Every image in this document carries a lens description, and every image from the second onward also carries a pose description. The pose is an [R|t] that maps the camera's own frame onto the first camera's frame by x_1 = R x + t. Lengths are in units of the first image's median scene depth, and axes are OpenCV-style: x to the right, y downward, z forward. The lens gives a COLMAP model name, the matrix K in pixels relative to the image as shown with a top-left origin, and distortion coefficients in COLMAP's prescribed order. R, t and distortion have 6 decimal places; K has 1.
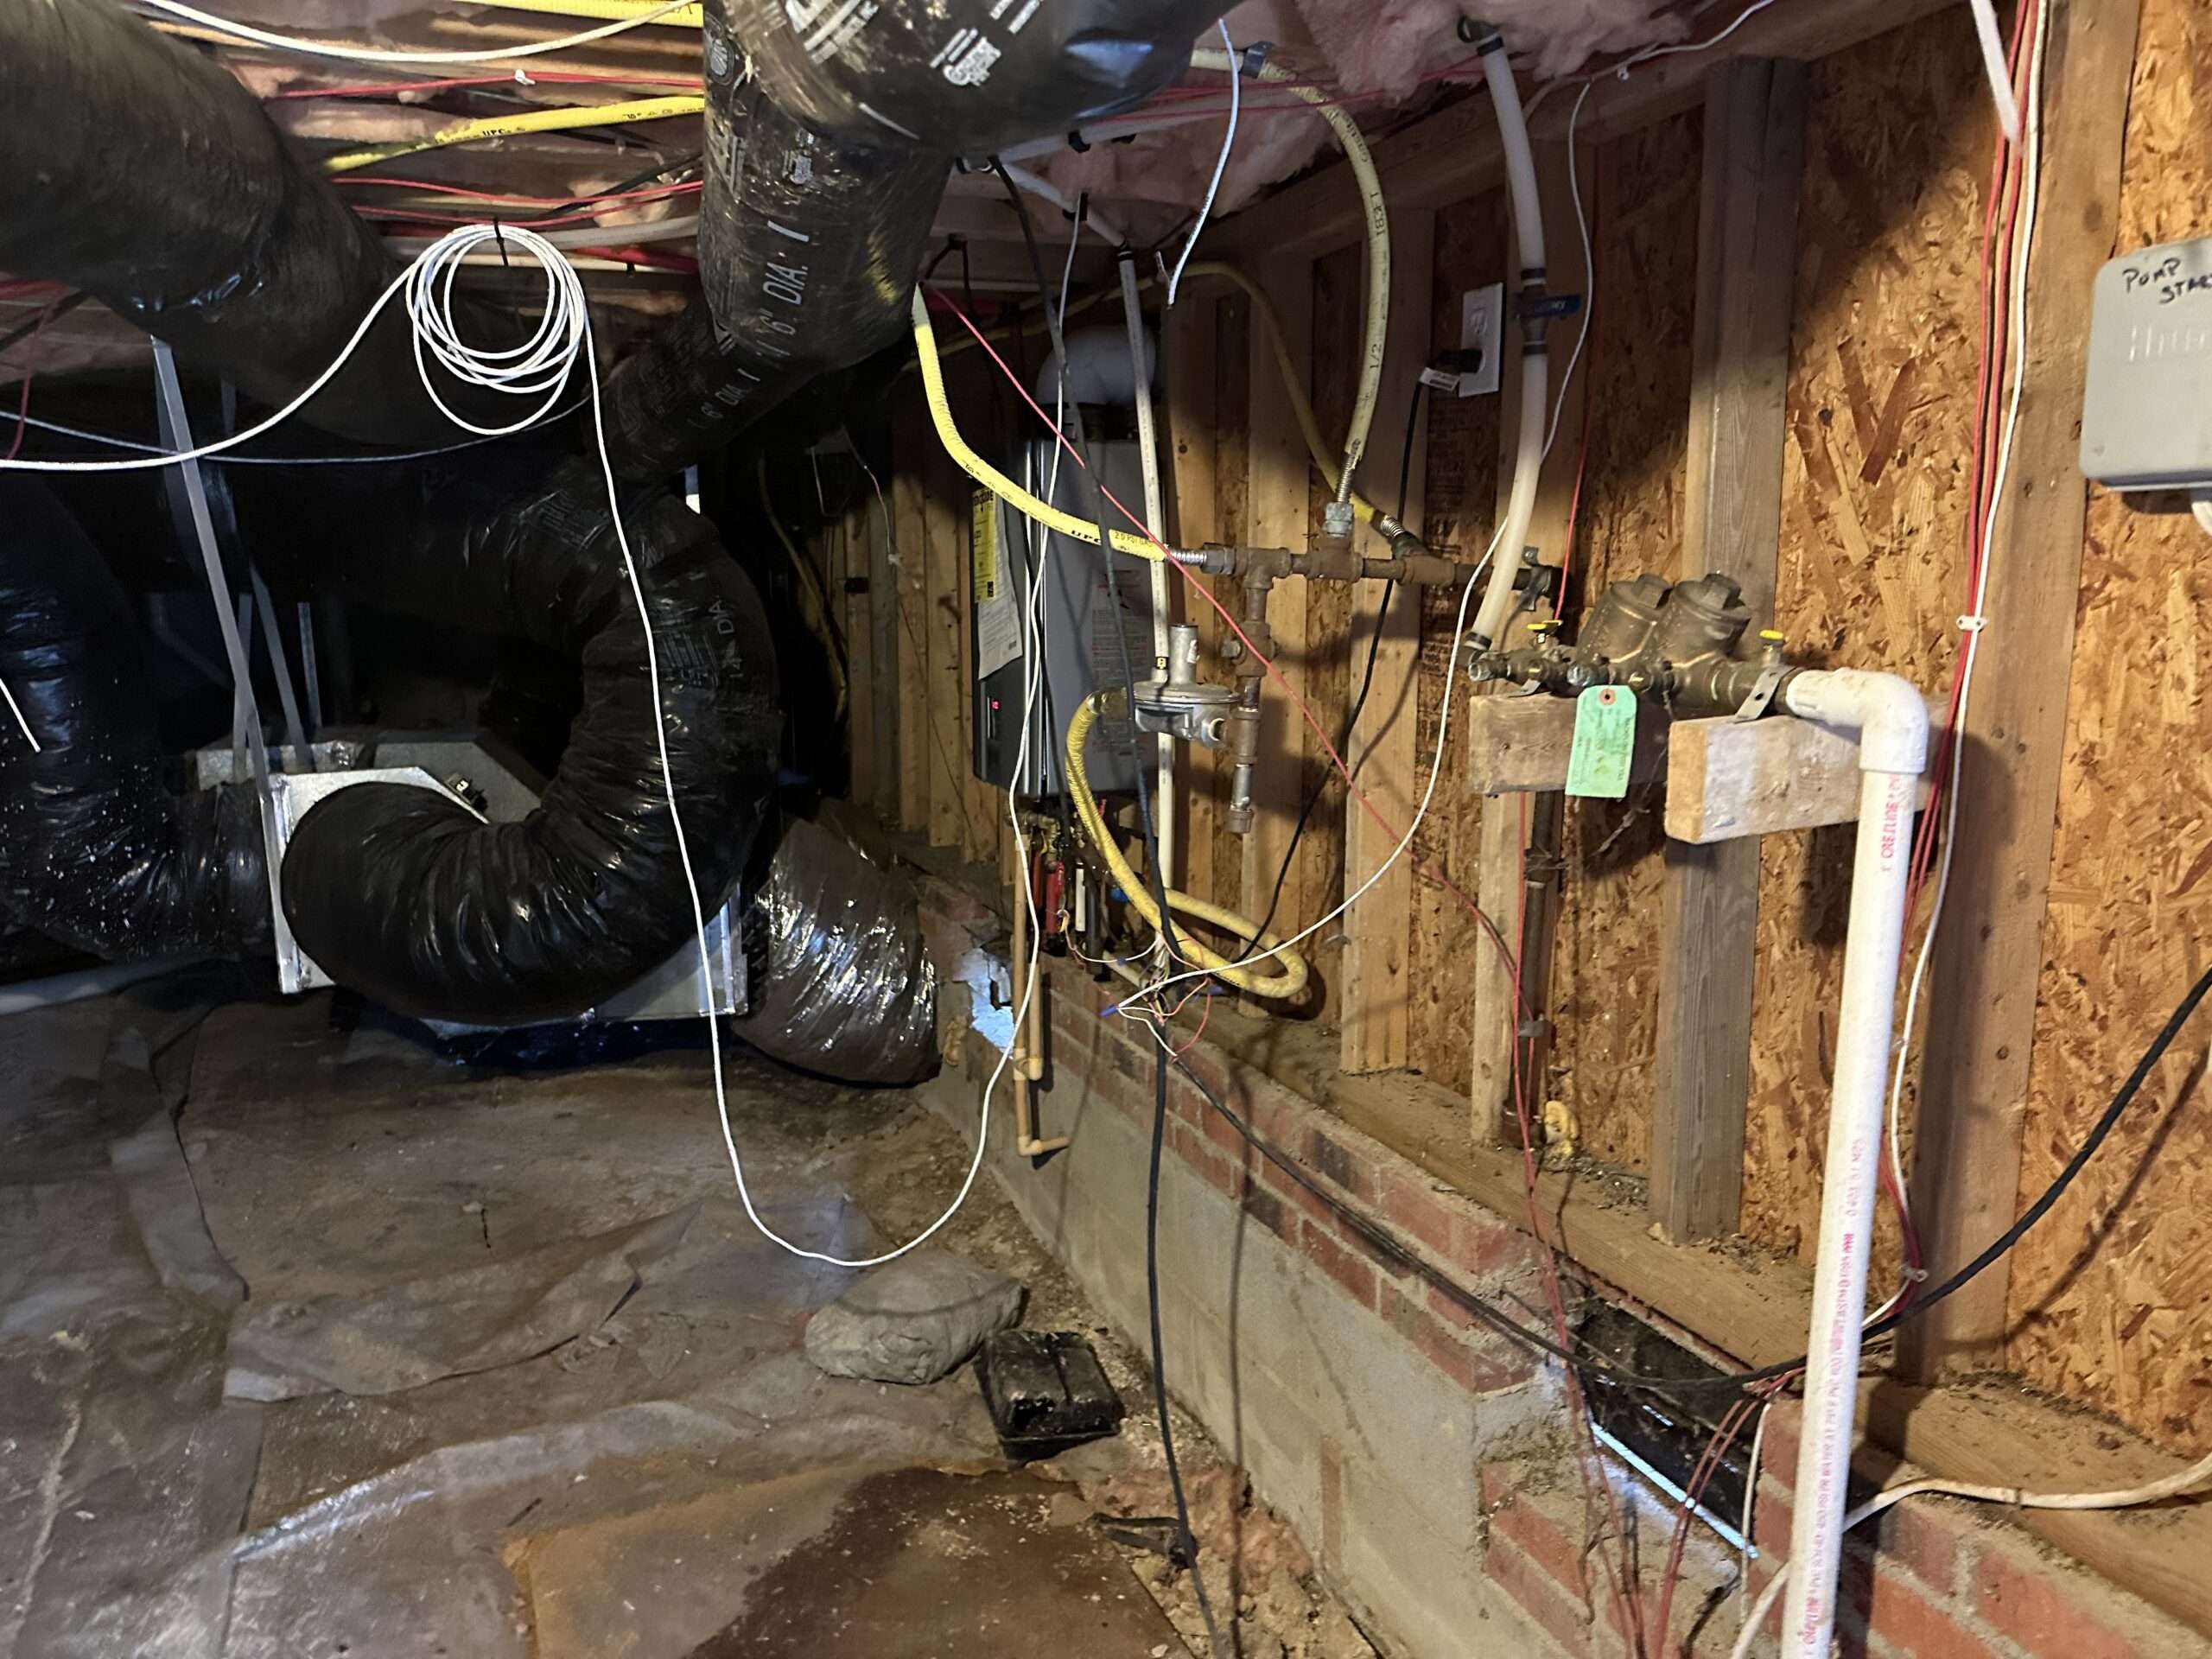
lens RADIAL K [[1551.6, 0, 1117.1], [0, 1551.6, 832.9], [0, 0, 1]] dist [0.065688, -0.064933]
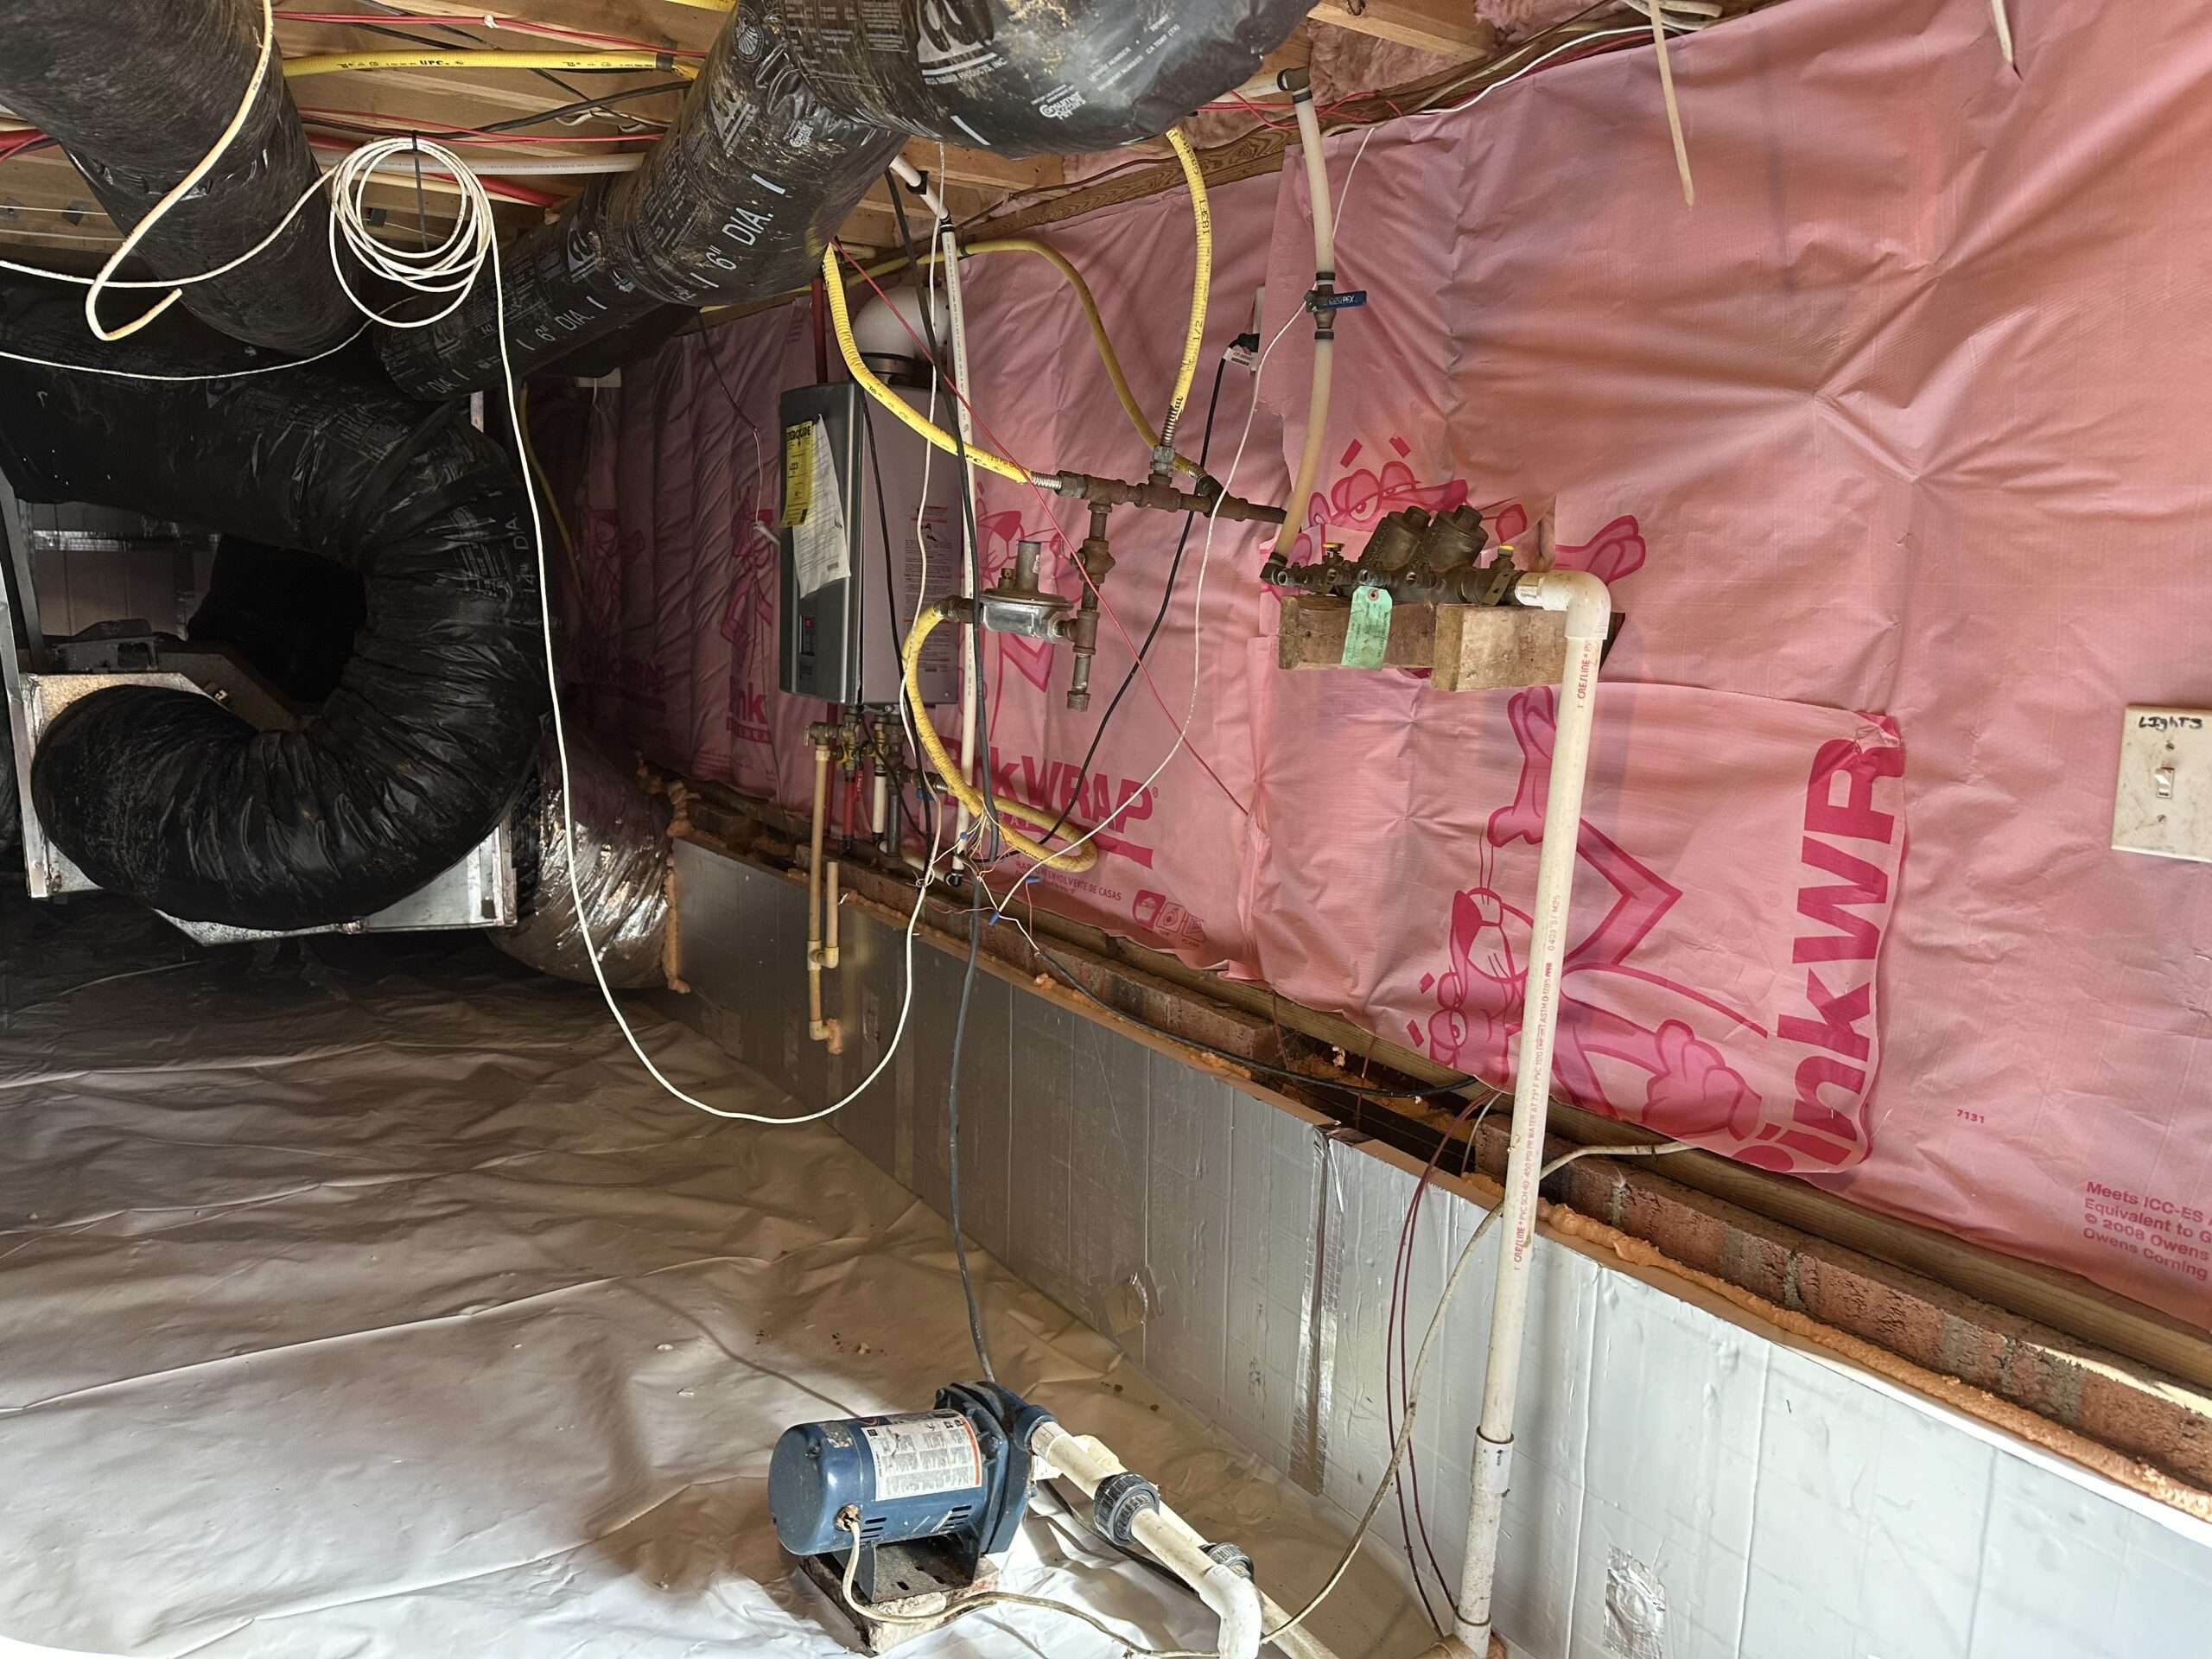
lens RADIAL K [[1551.6, 0, 1124.6], [0, 1551.6, 830.3], [0, 0, 1]] dist [0.065688, -0.064933]
pose [[0.976911, 0.013502, 0.213220, -0.085793], [-0.015057, 0.999871, 0.005673, 0.050706], [-0.213116, -0.008753, 0.976988, -0.121065]]
